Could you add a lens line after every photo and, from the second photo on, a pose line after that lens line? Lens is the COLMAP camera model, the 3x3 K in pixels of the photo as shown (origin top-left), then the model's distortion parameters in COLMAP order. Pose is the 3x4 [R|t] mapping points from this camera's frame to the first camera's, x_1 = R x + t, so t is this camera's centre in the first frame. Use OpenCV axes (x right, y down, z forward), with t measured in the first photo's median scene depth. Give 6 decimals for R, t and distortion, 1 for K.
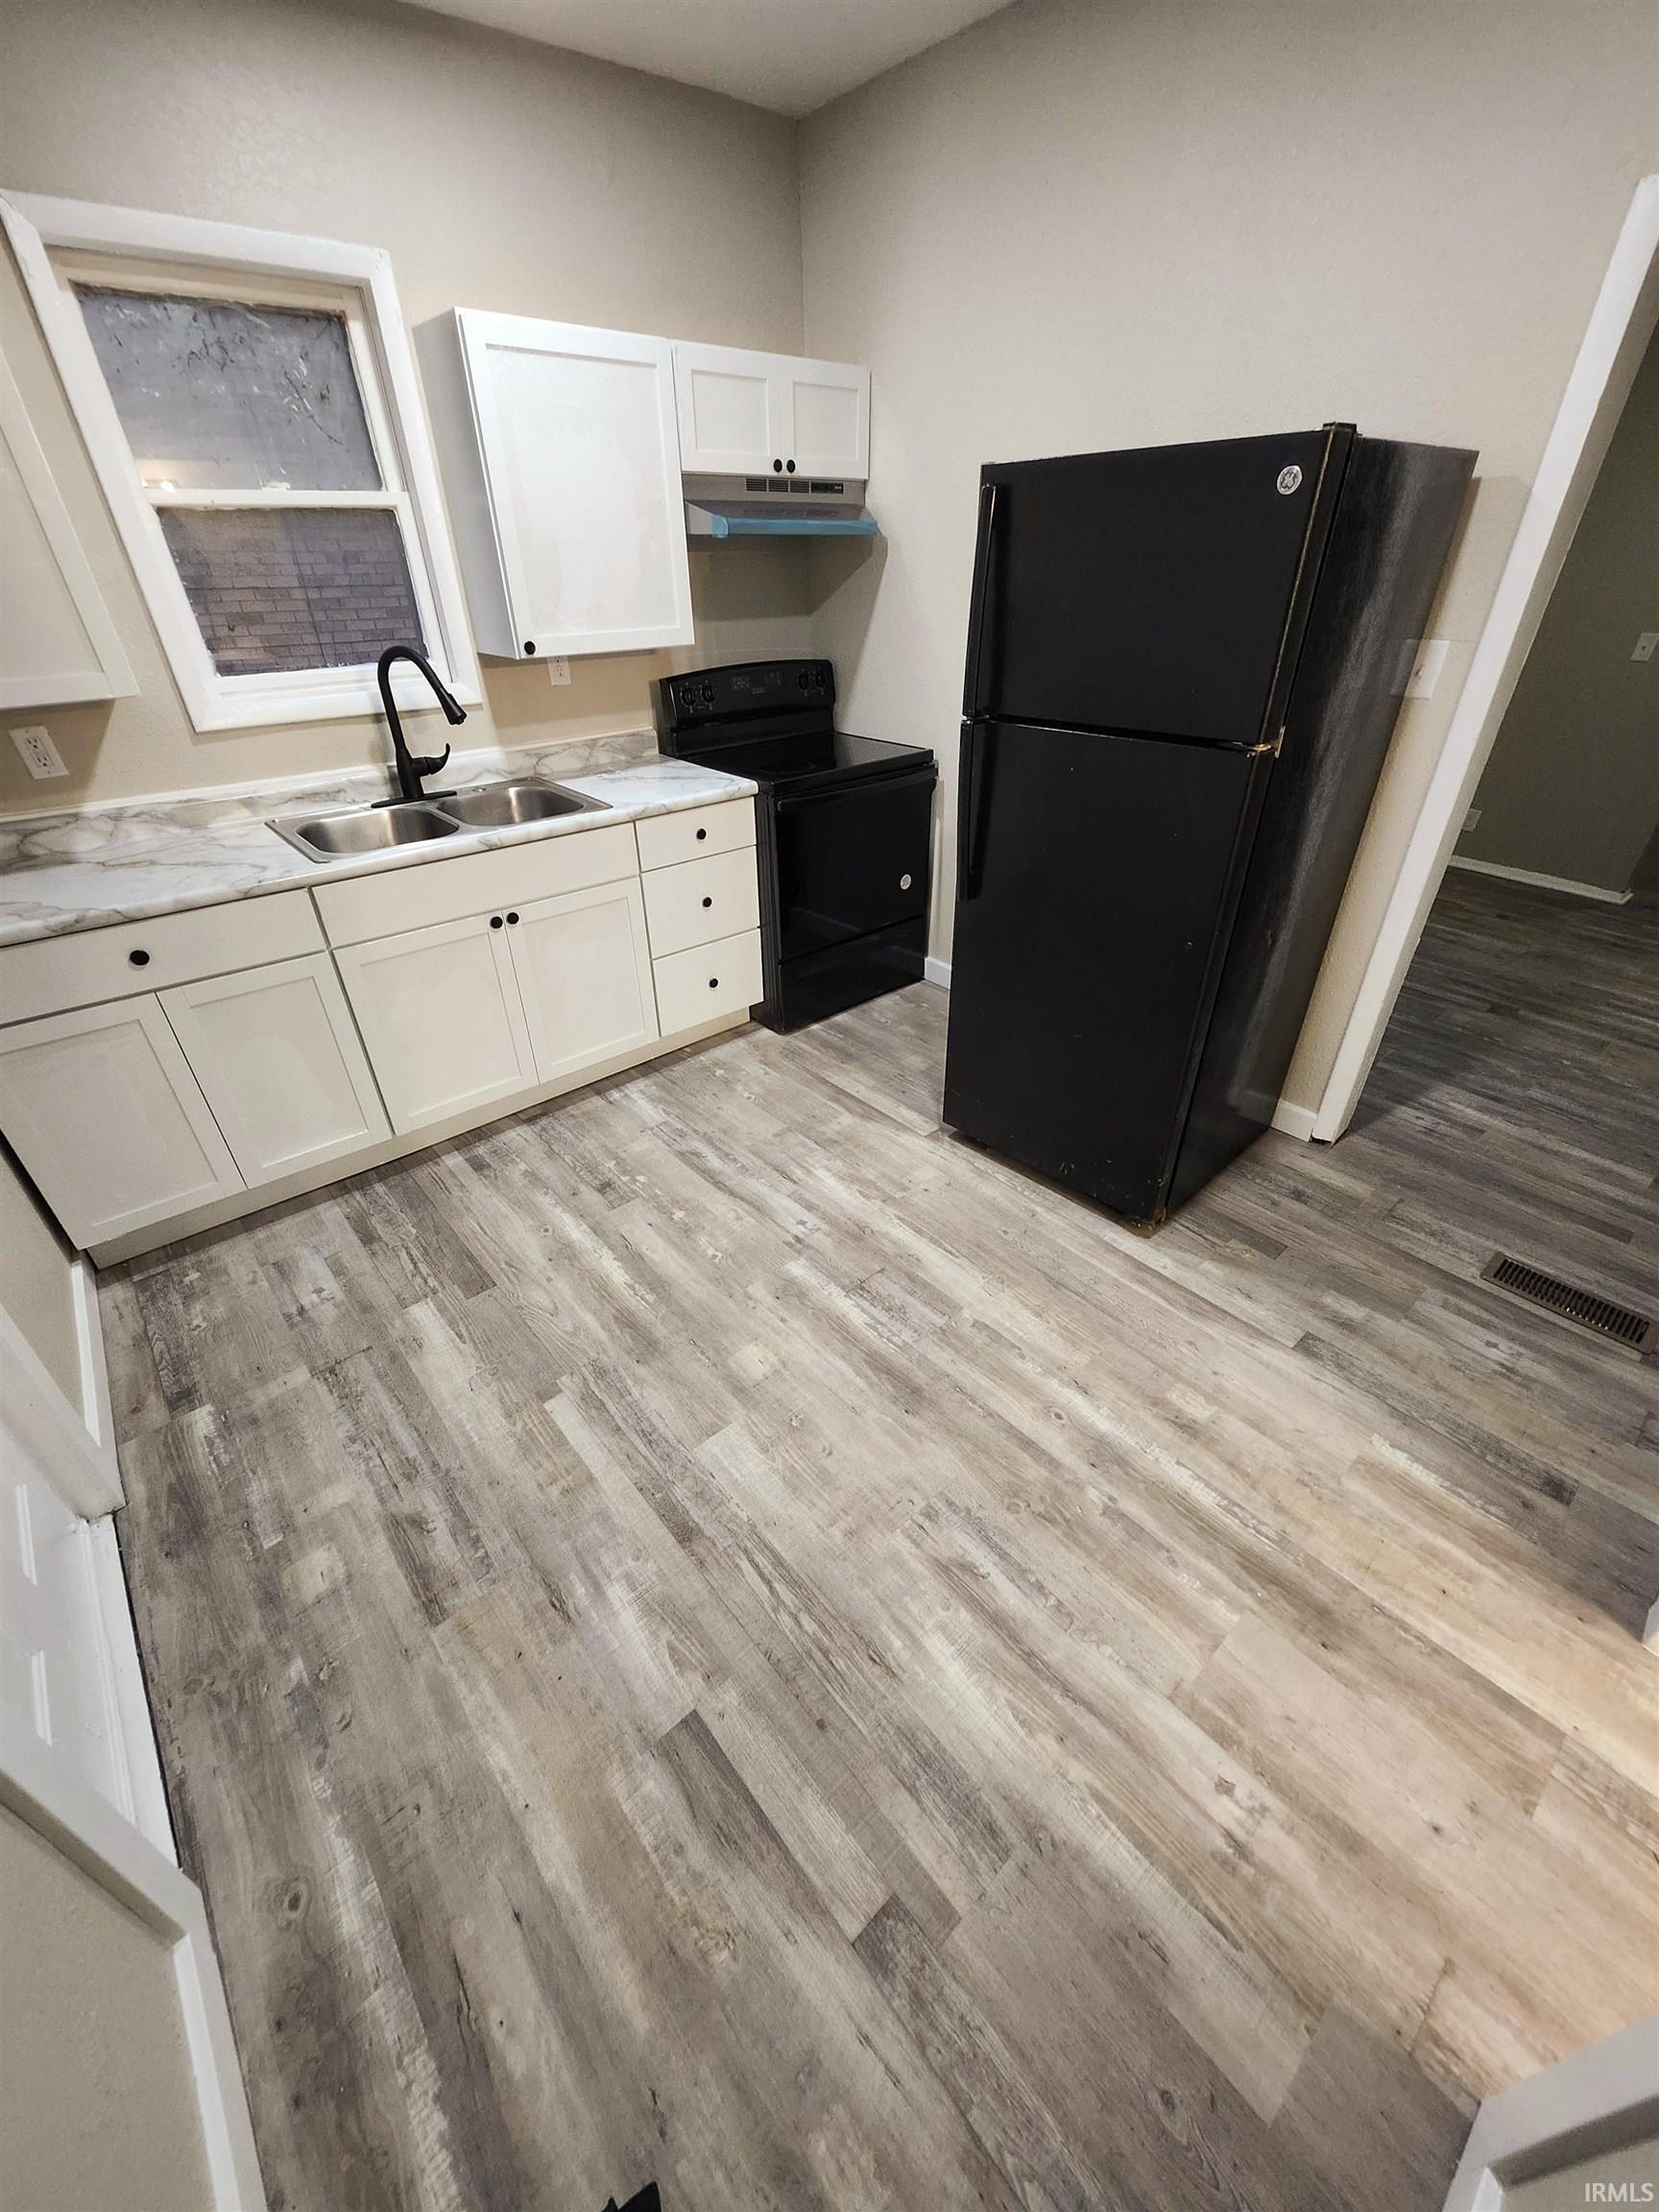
lens RADIAL K [[877.0, 0, 838.5], [0, 877.0, 1104.8], [0, 0, 1]] dist [0.000159, -0.000083]
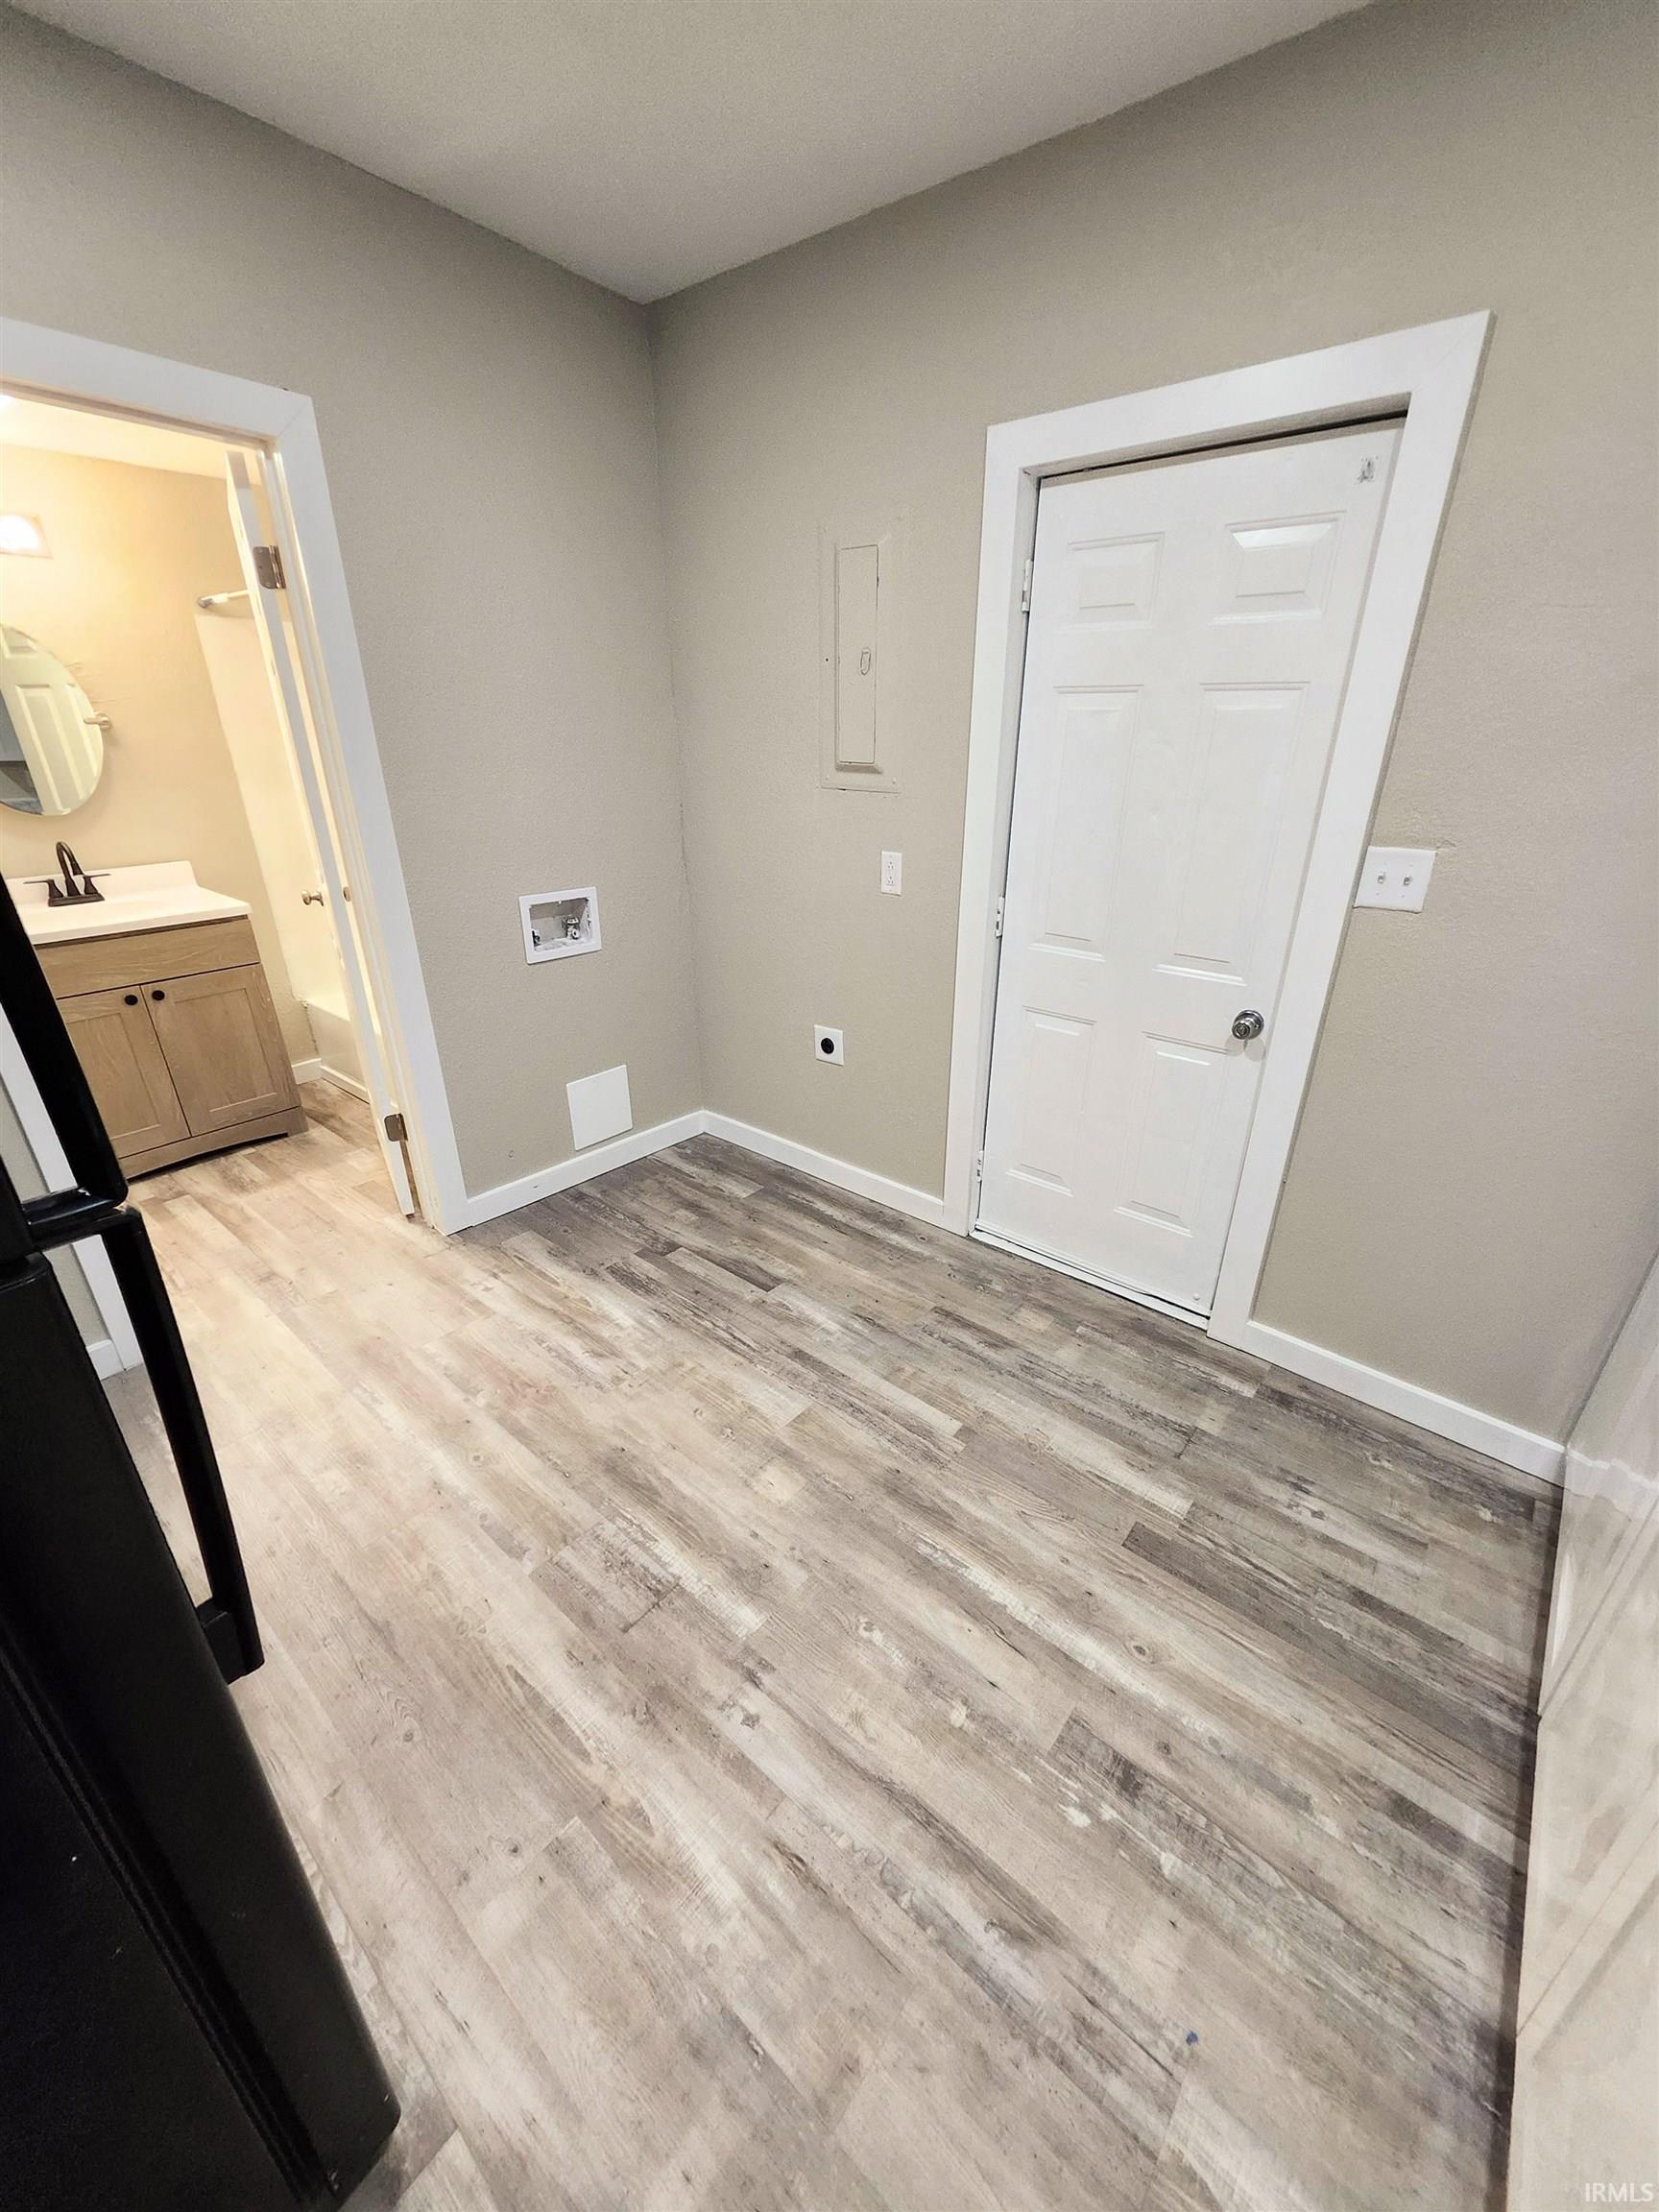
lens RADIAL K [[877.0, 0, 822.8], [0, 877.0, 1098.5], [0, 0, 1]] dist [0.000159, -0.000083]
pose [[-0.989777, 0.058147, -0.130234, -0.047071], [-0.074558, 0.567476, 0.820008, -0.766647], [0.121586, 0.821334, -0.557339, 1.254762]]
